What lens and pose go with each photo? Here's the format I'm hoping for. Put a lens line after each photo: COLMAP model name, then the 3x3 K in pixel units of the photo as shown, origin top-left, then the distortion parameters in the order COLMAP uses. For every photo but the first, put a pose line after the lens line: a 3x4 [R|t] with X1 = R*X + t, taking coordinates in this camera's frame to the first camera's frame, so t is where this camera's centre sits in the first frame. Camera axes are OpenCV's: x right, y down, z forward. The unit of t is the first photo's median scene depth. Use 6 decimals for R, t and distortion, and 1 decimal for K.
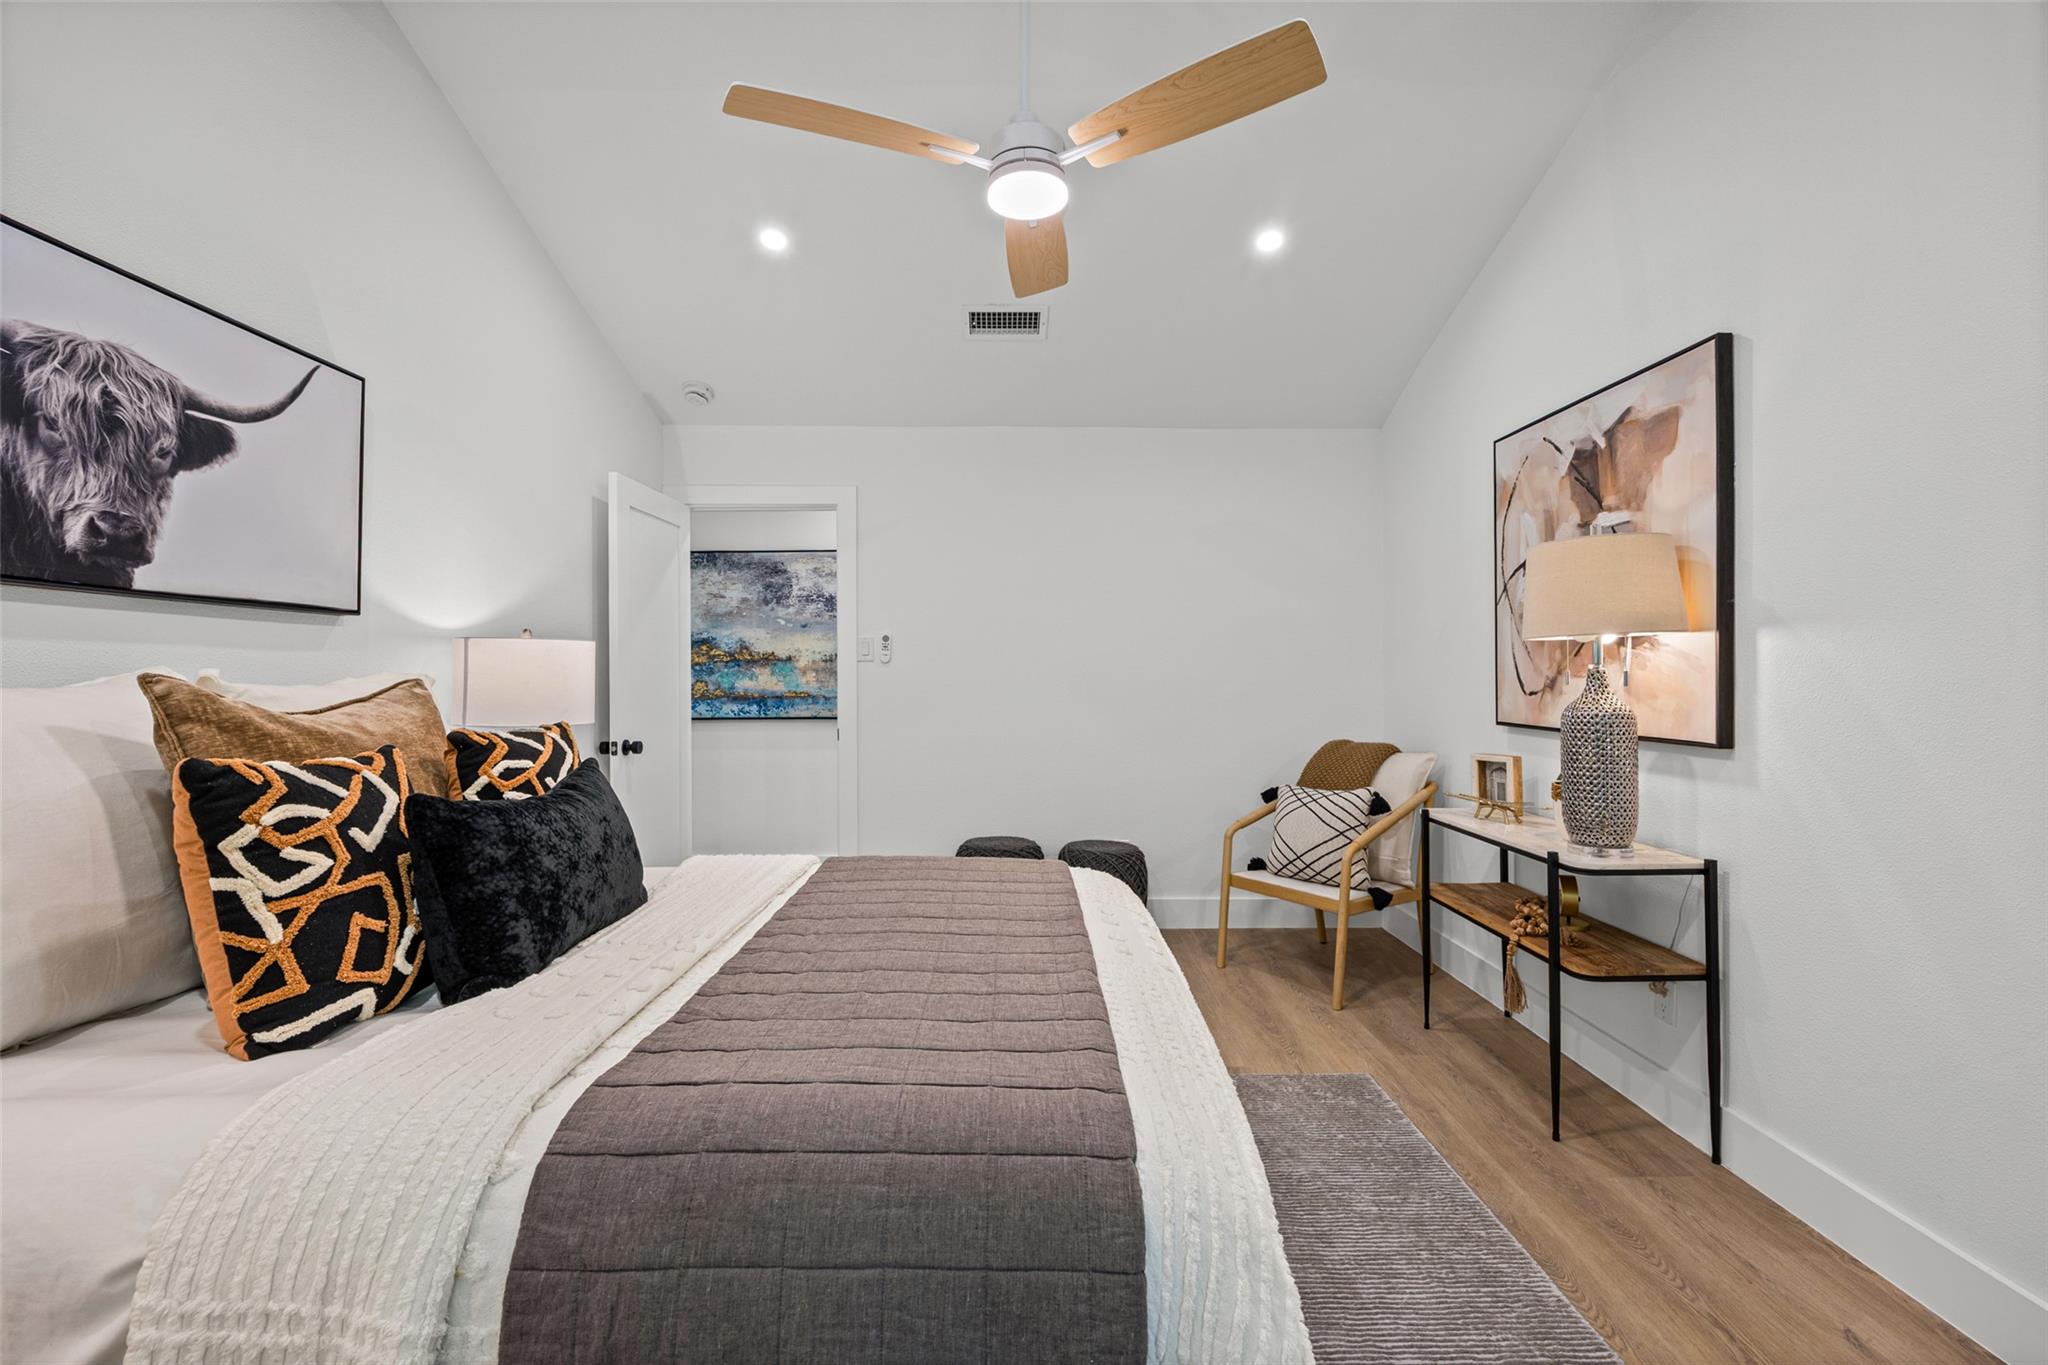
lens RADIAL K [[882.0, 0, 1027.3], [0, 882.0, 674.0], [0, 0, 1]] dist [-0.000270, 0.000005]
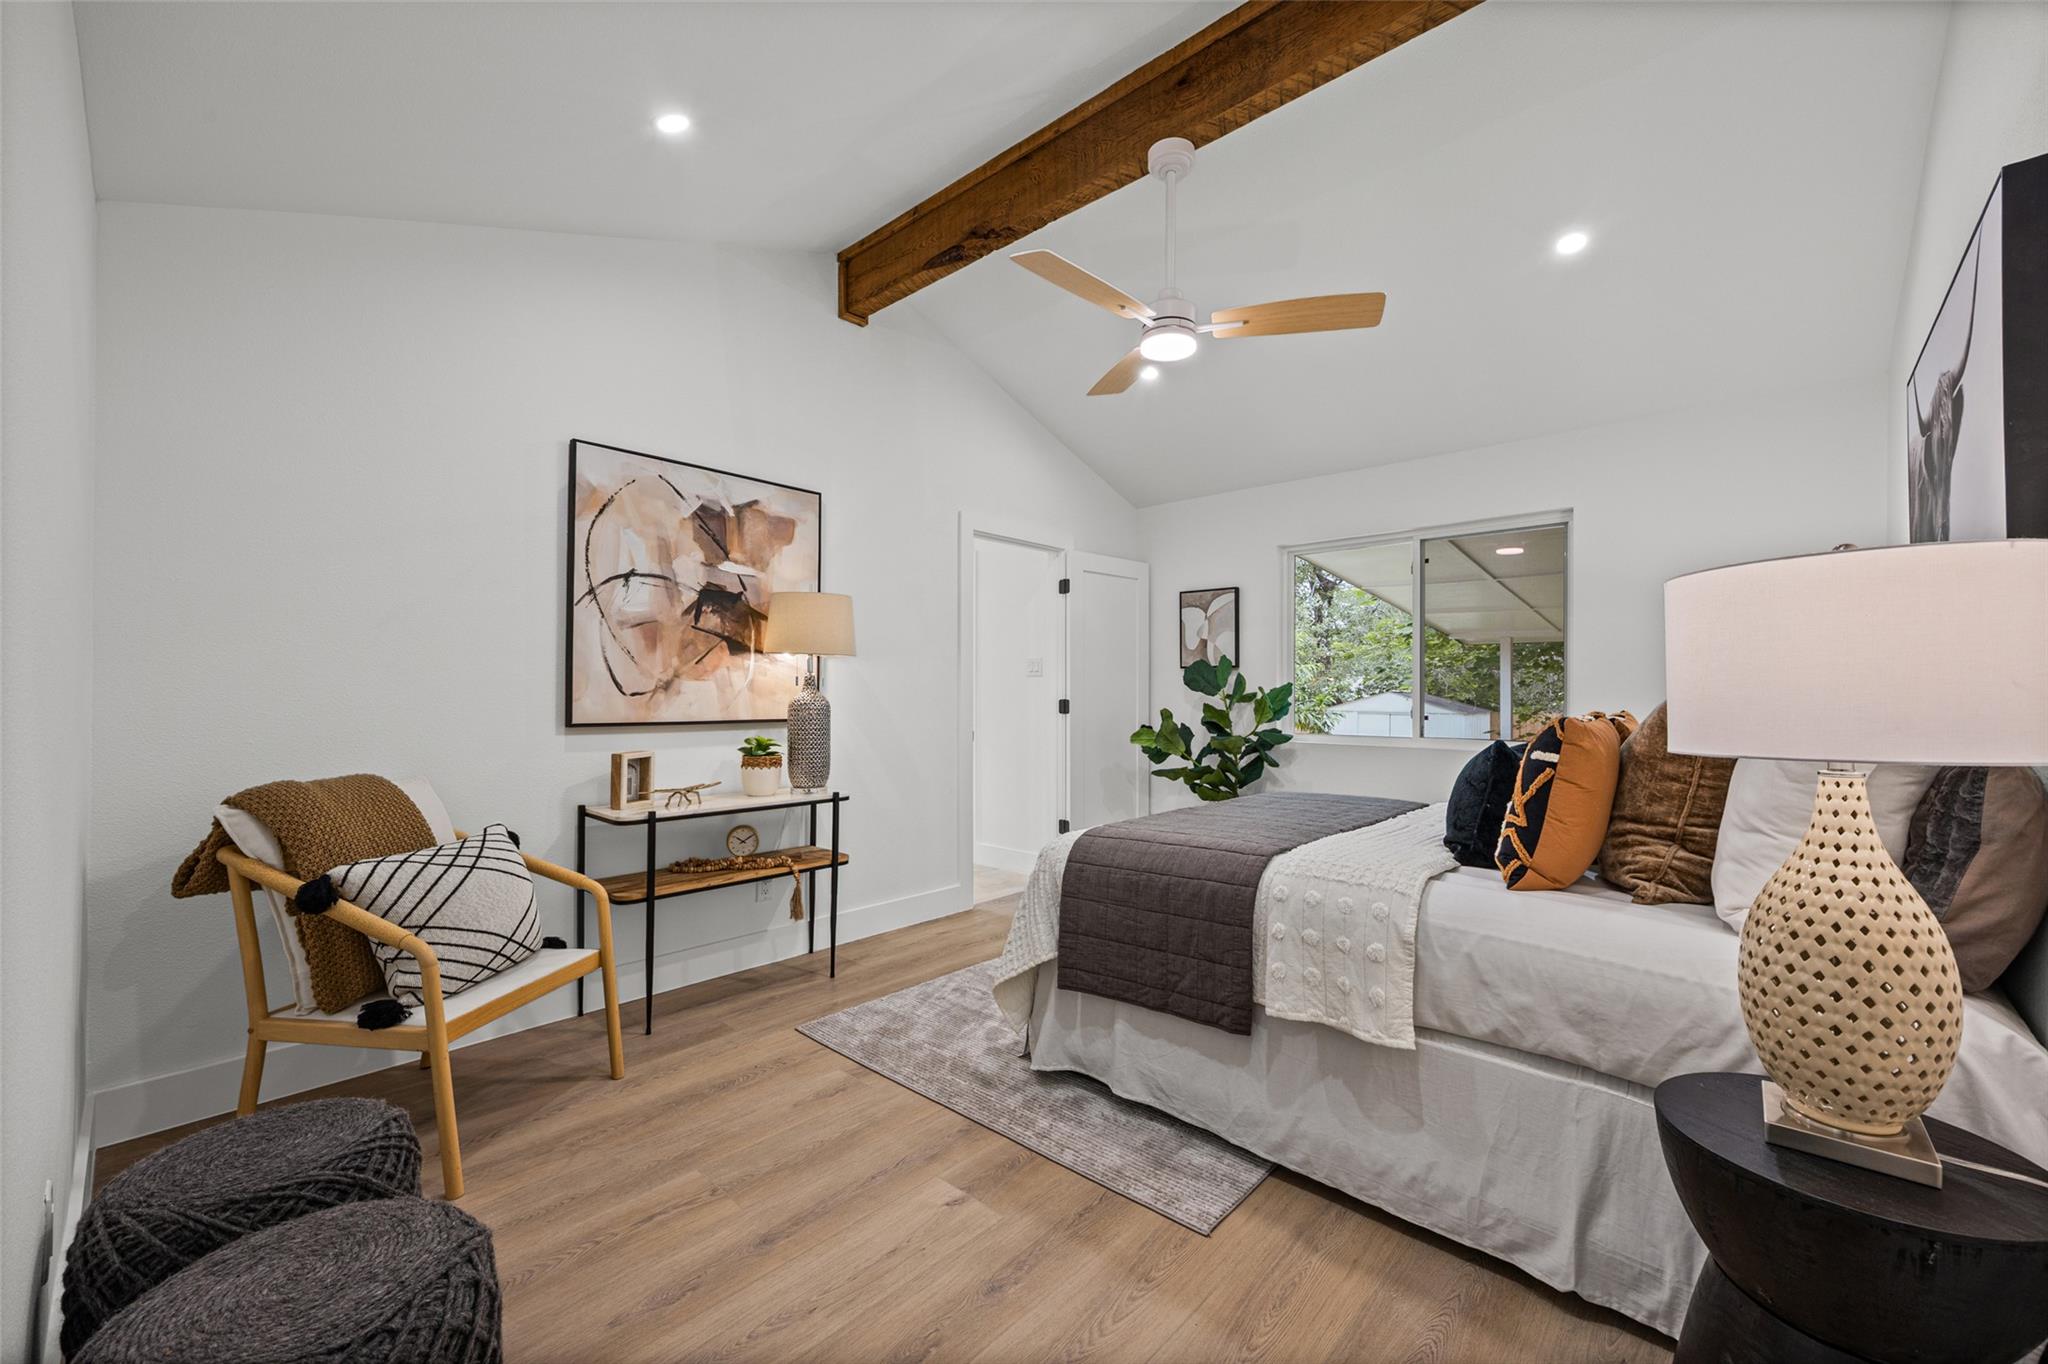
lens RADIAL K [[795.8, 0, 1031.7], [0, 795.8, 689.0], [0, 0, 1]] dist [-0.008046, -0.000178]
pose [[-0.734318, 0.006144, 0.678777, -0.529285], [-0.000134, 0.999958, -0.009196, 0.027460], [-0.678805, -0.006844, -0.734287, 1.550438]]
